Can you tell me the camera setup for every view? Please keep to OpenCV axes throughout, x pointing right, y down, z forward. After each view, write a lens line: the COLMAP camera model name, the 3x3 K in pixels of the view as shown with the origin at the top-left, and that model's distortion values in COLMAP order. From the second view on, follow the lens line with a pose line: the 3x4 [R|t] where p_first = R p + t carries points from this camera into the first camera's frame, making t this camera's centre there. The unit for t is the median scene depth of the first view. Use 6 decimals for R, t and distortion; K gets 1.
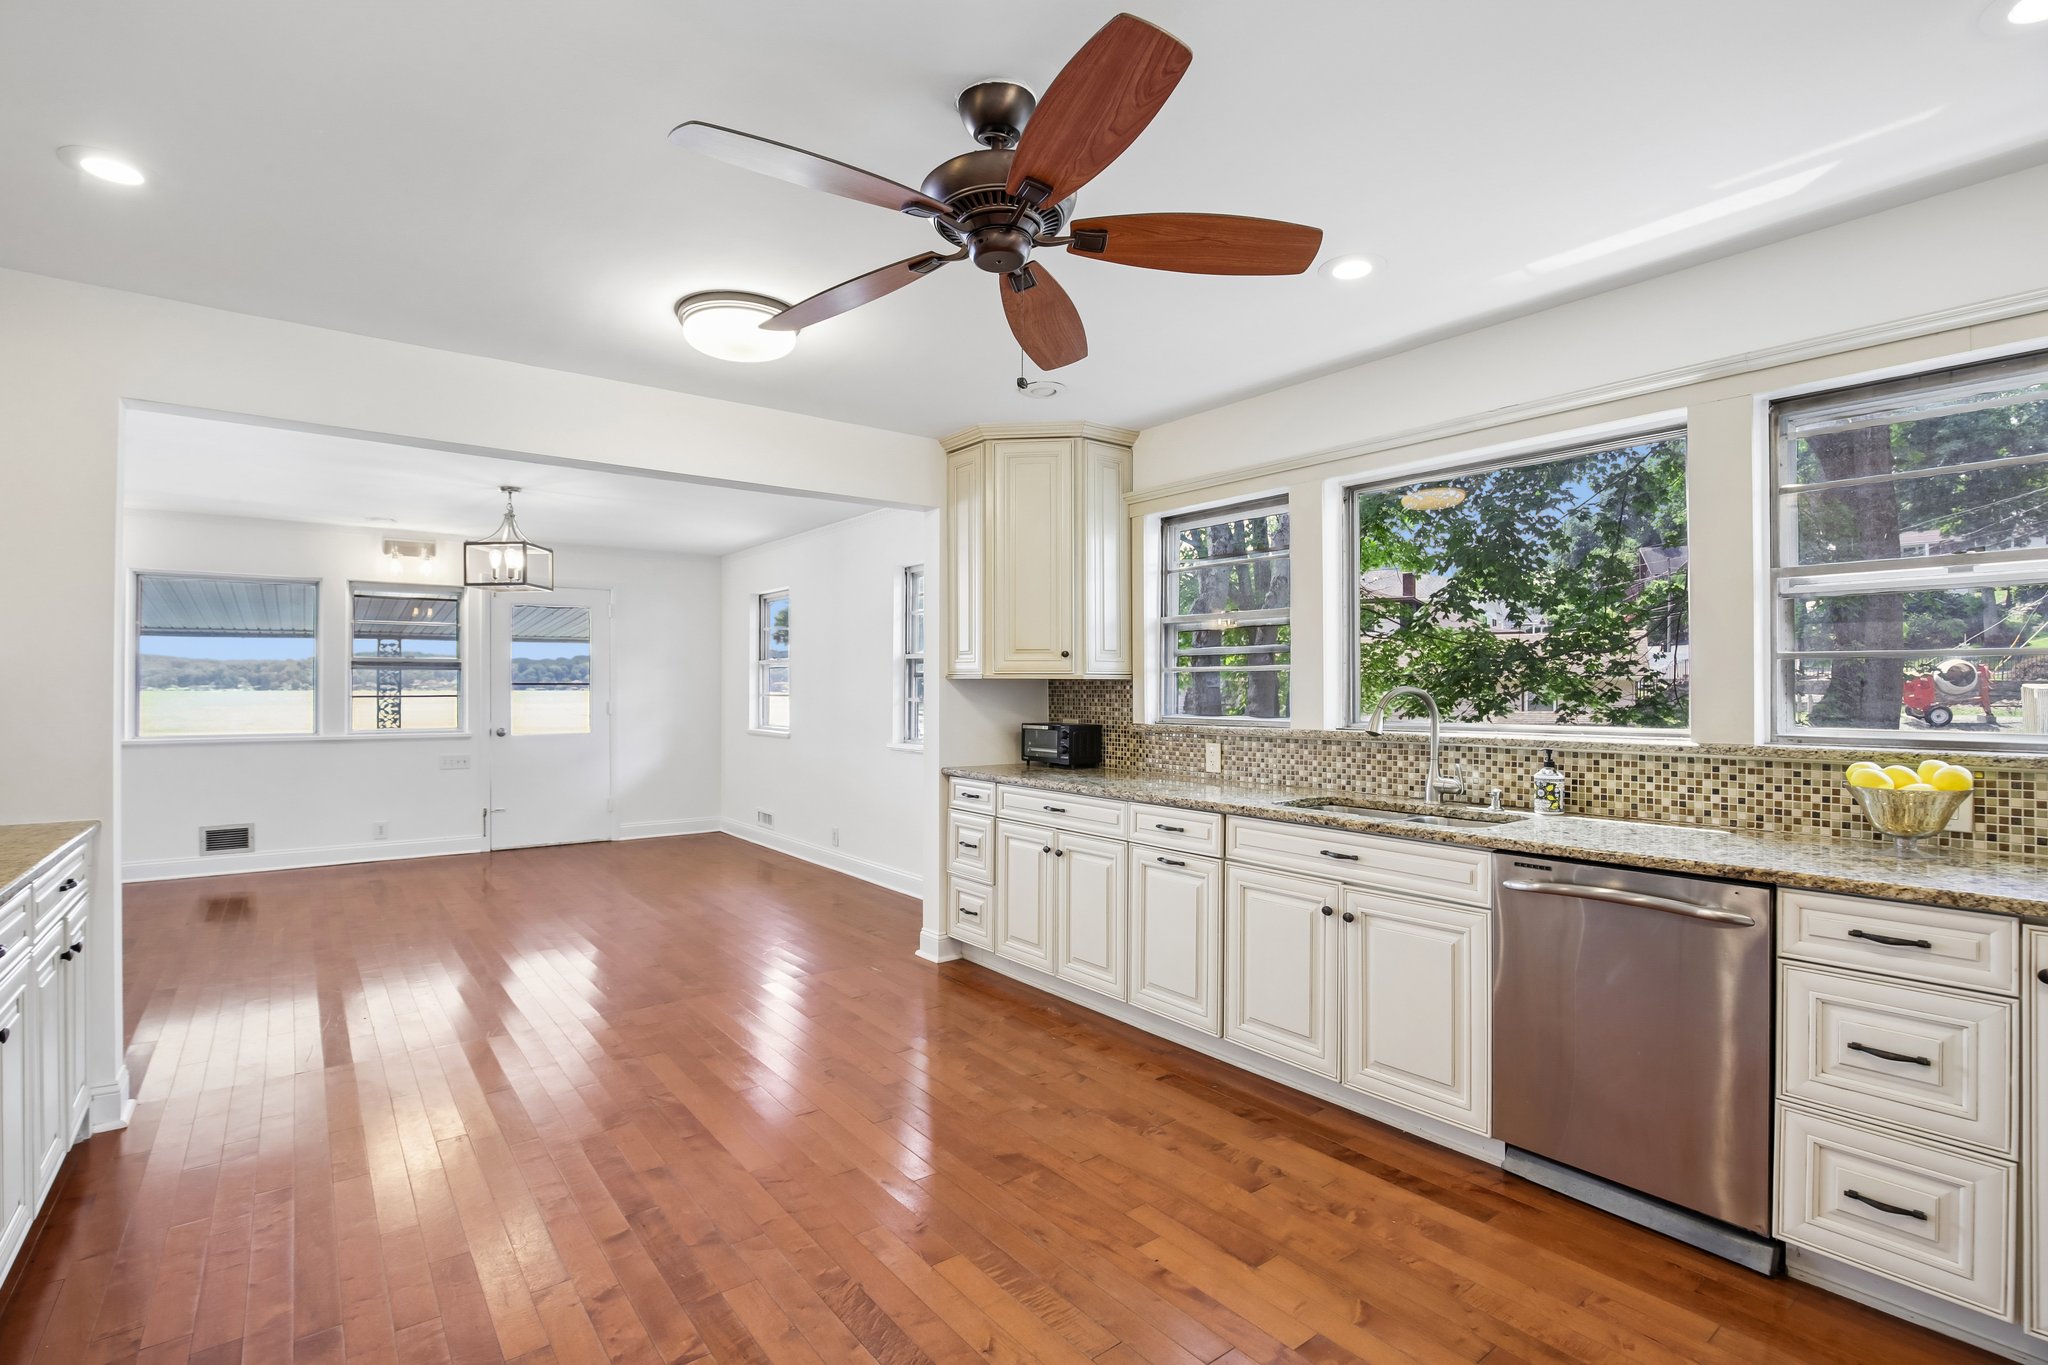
lens RADIAL K [[947.6, 0, 1030.3], [0, 947.6, 689.0], [0, 0, 1]] dist [-0.018486, -0.002890]
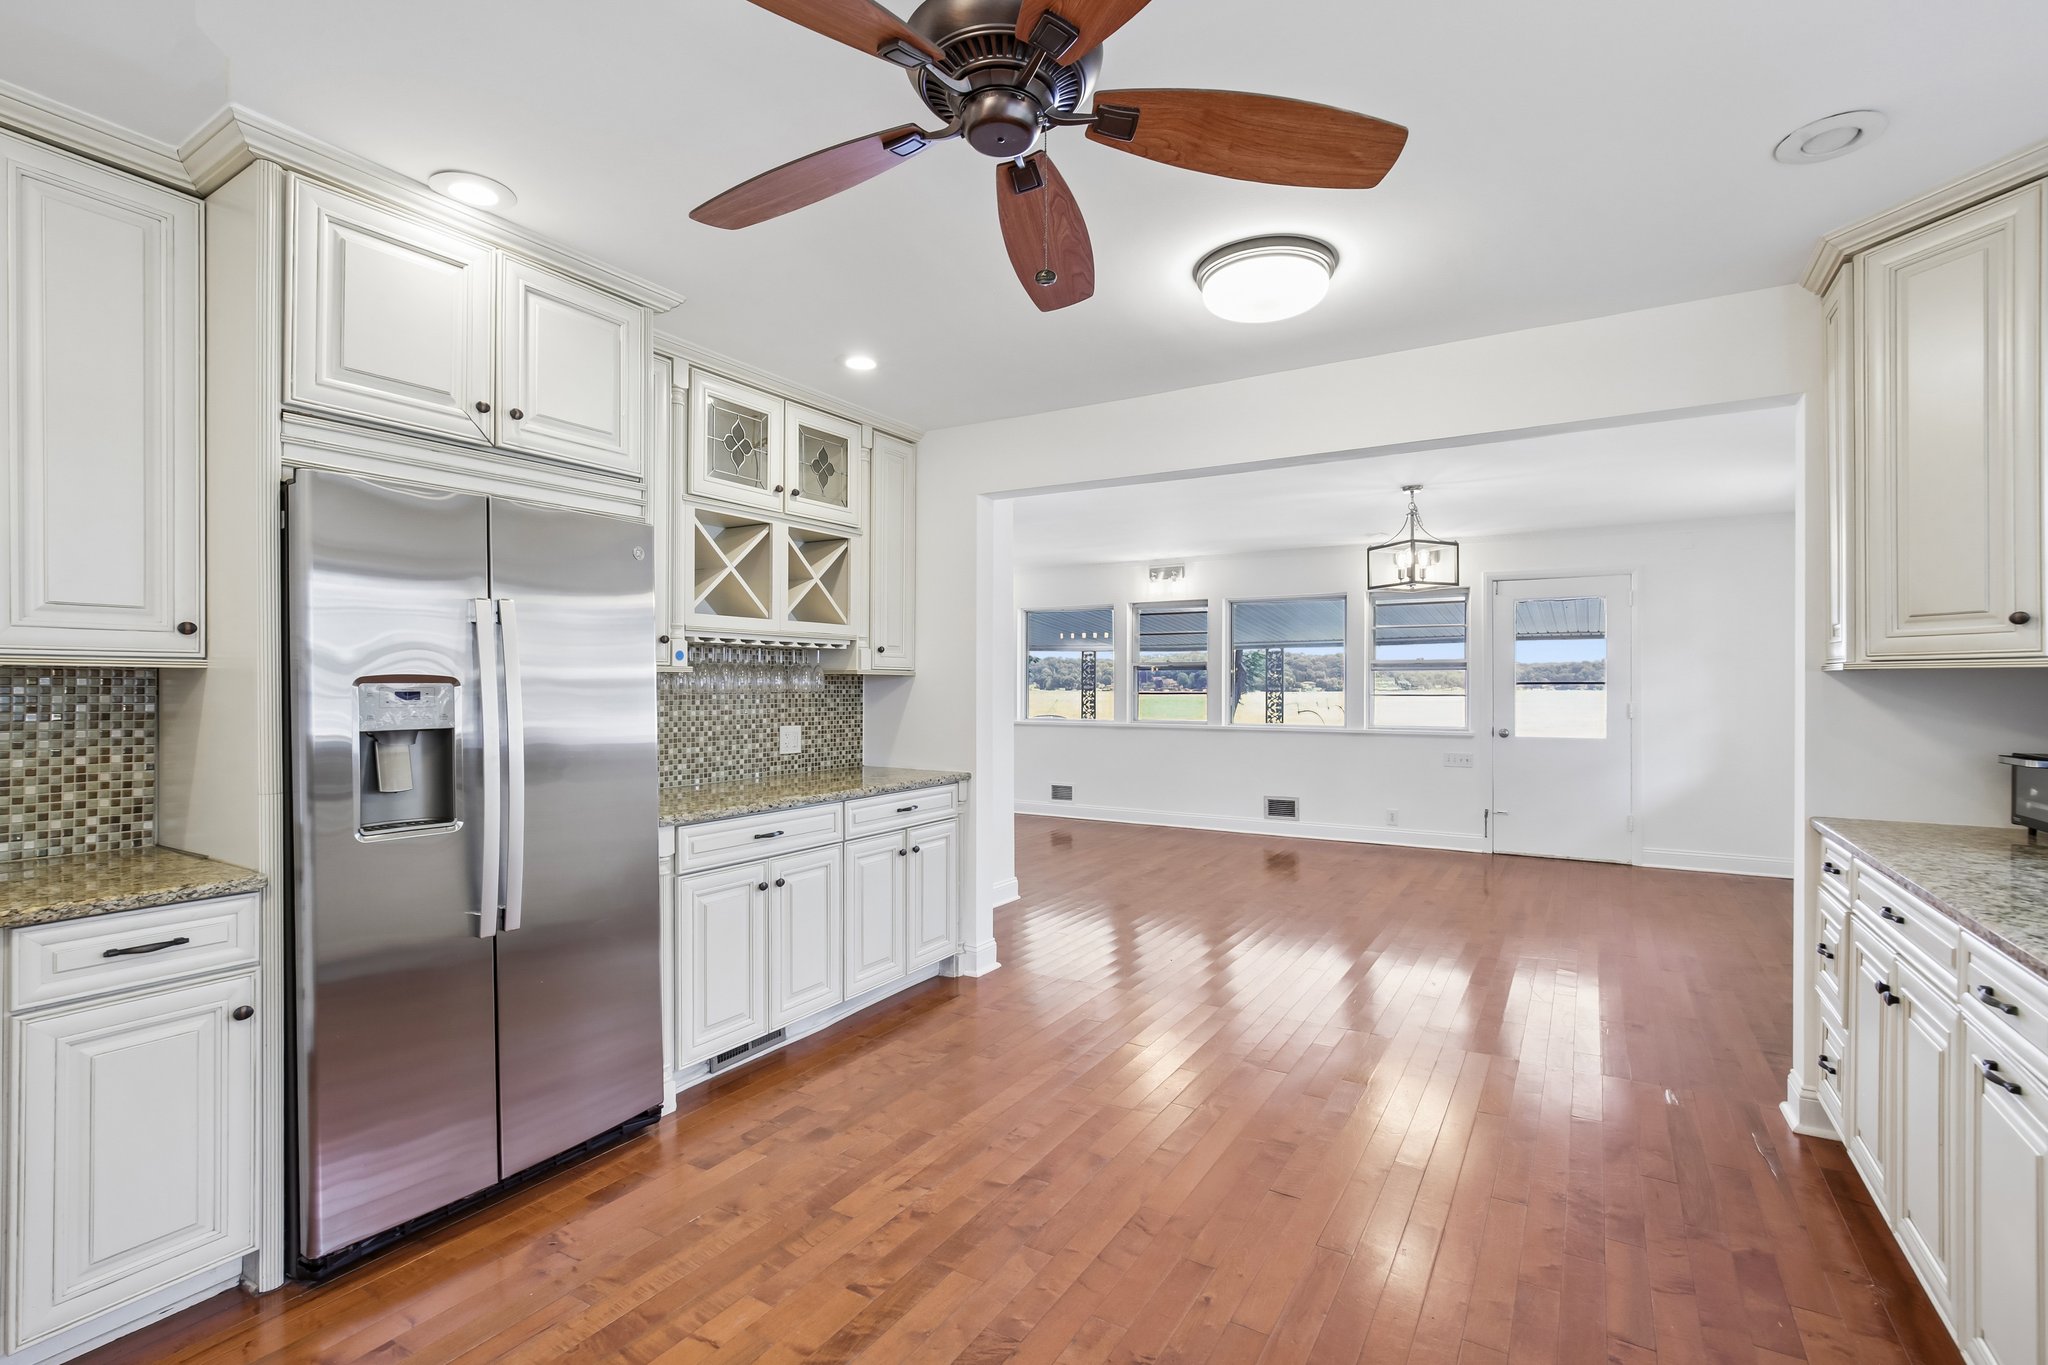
lens RADIAL K [[947.6, 0, 1010.0], [0, 947.6, 683.9], [0, 0, 1]] dist [-0.018486, -0.002890]
pose [[0.345959, -0.003209, -0.938244, 0.332210], [-0.002037, 0.999989, -0.004171, 0.001505], [0.938248, 0.003355, 0.345948, 0.348901]]
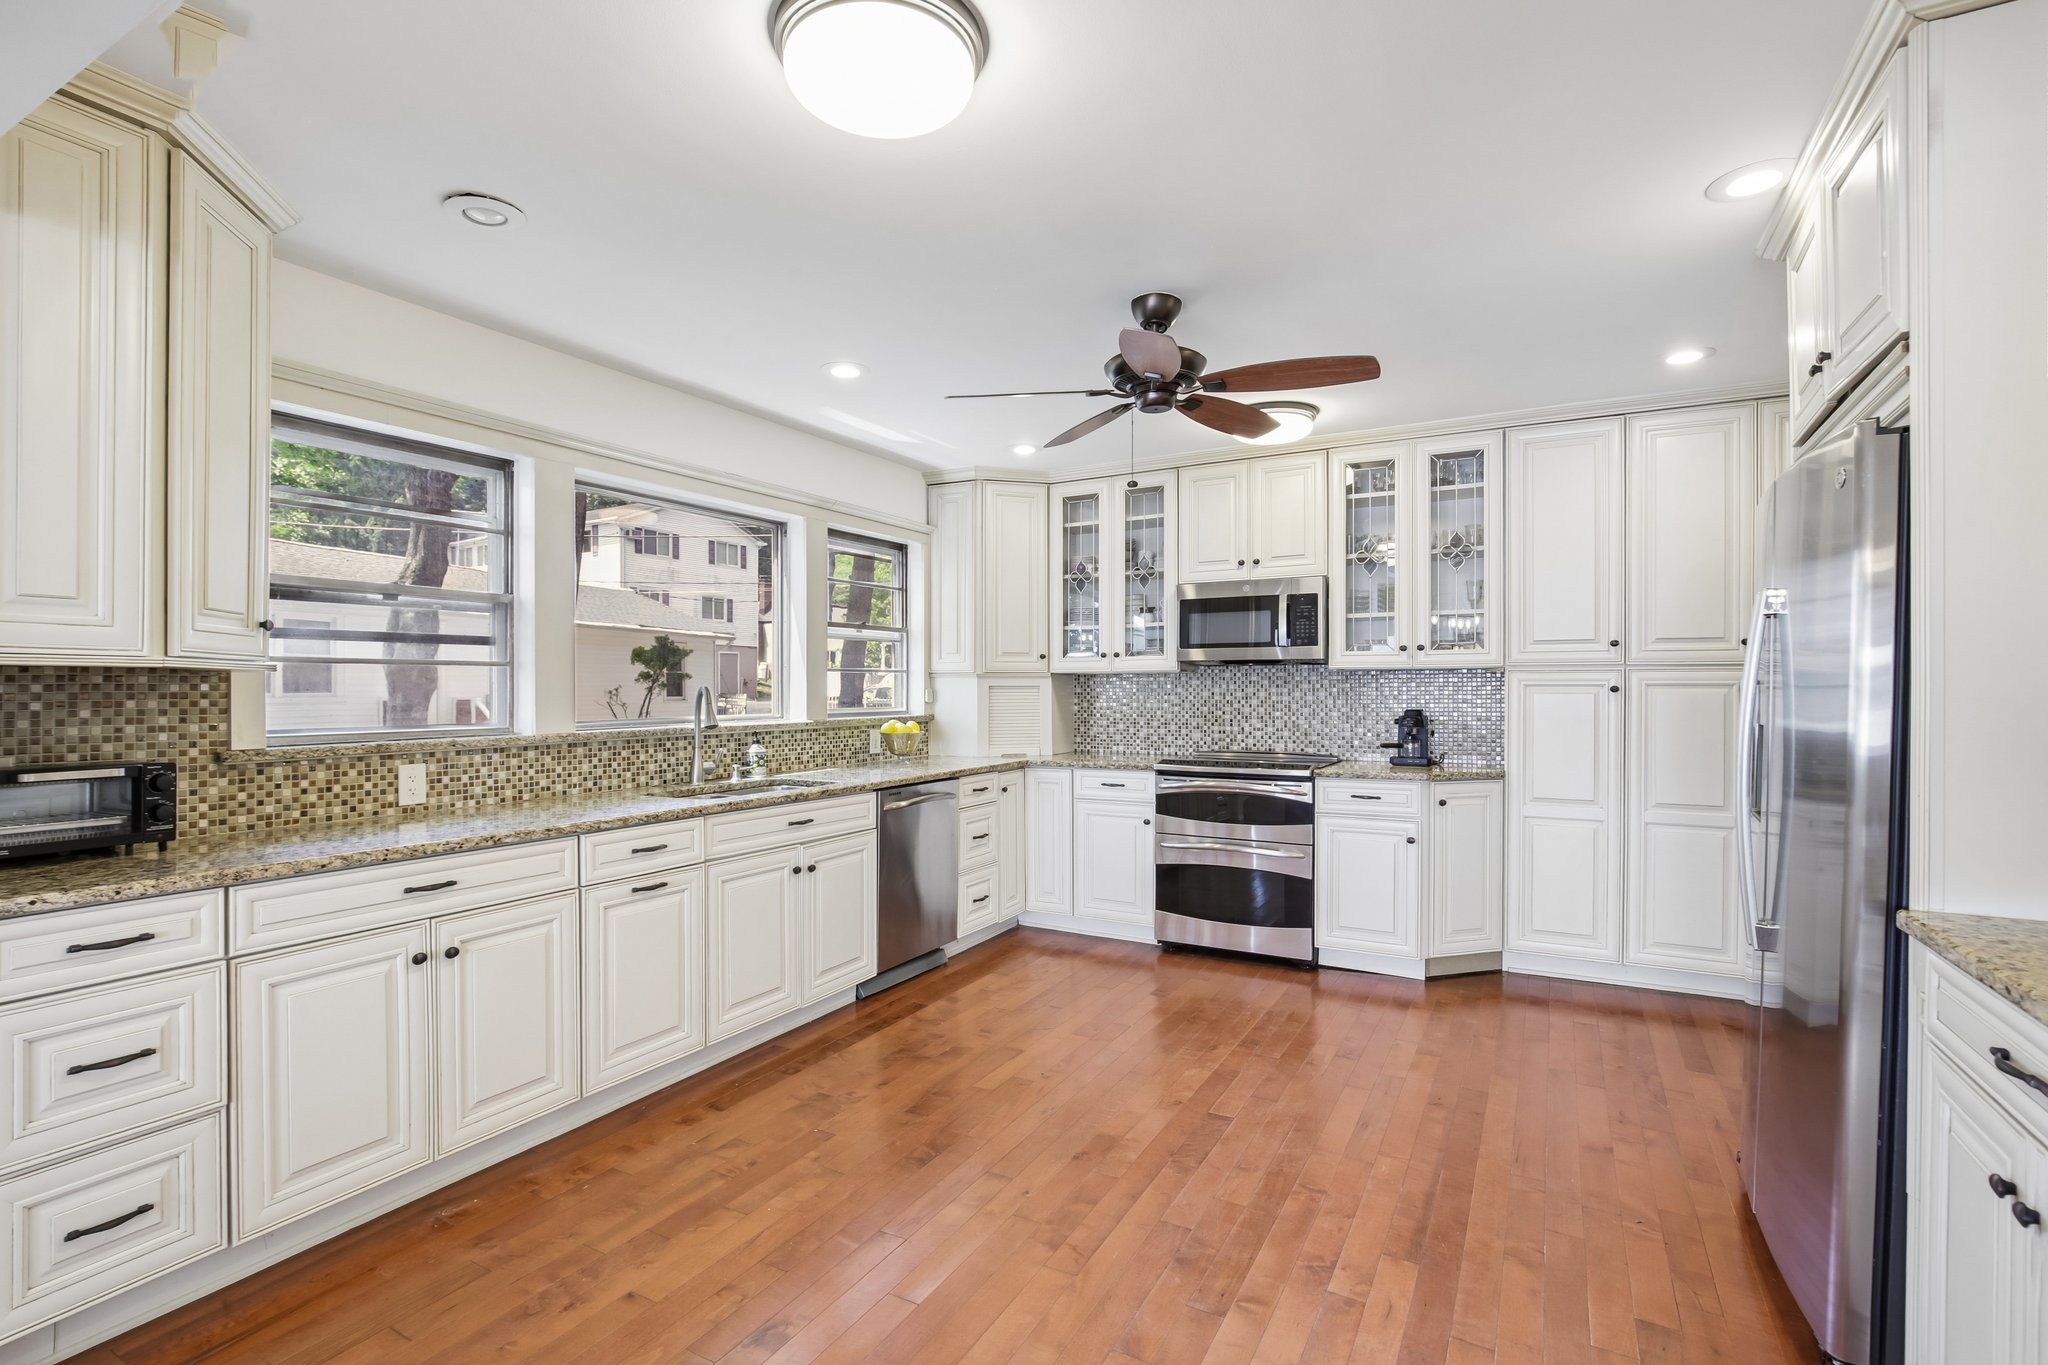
lens RADIAL K [[947.6, 0, 1007.5], [0, 947.6, 680.1], [0, 0, 1]] dist [-0.018486, -0.002890]
pose [[-0.377659, 0.011935, 0.925868, -0.649502], [0.005552, 0.999928, -0.010625, 0.003139], [-0.925928, 0.001128, -0.377698, 0.853748]]
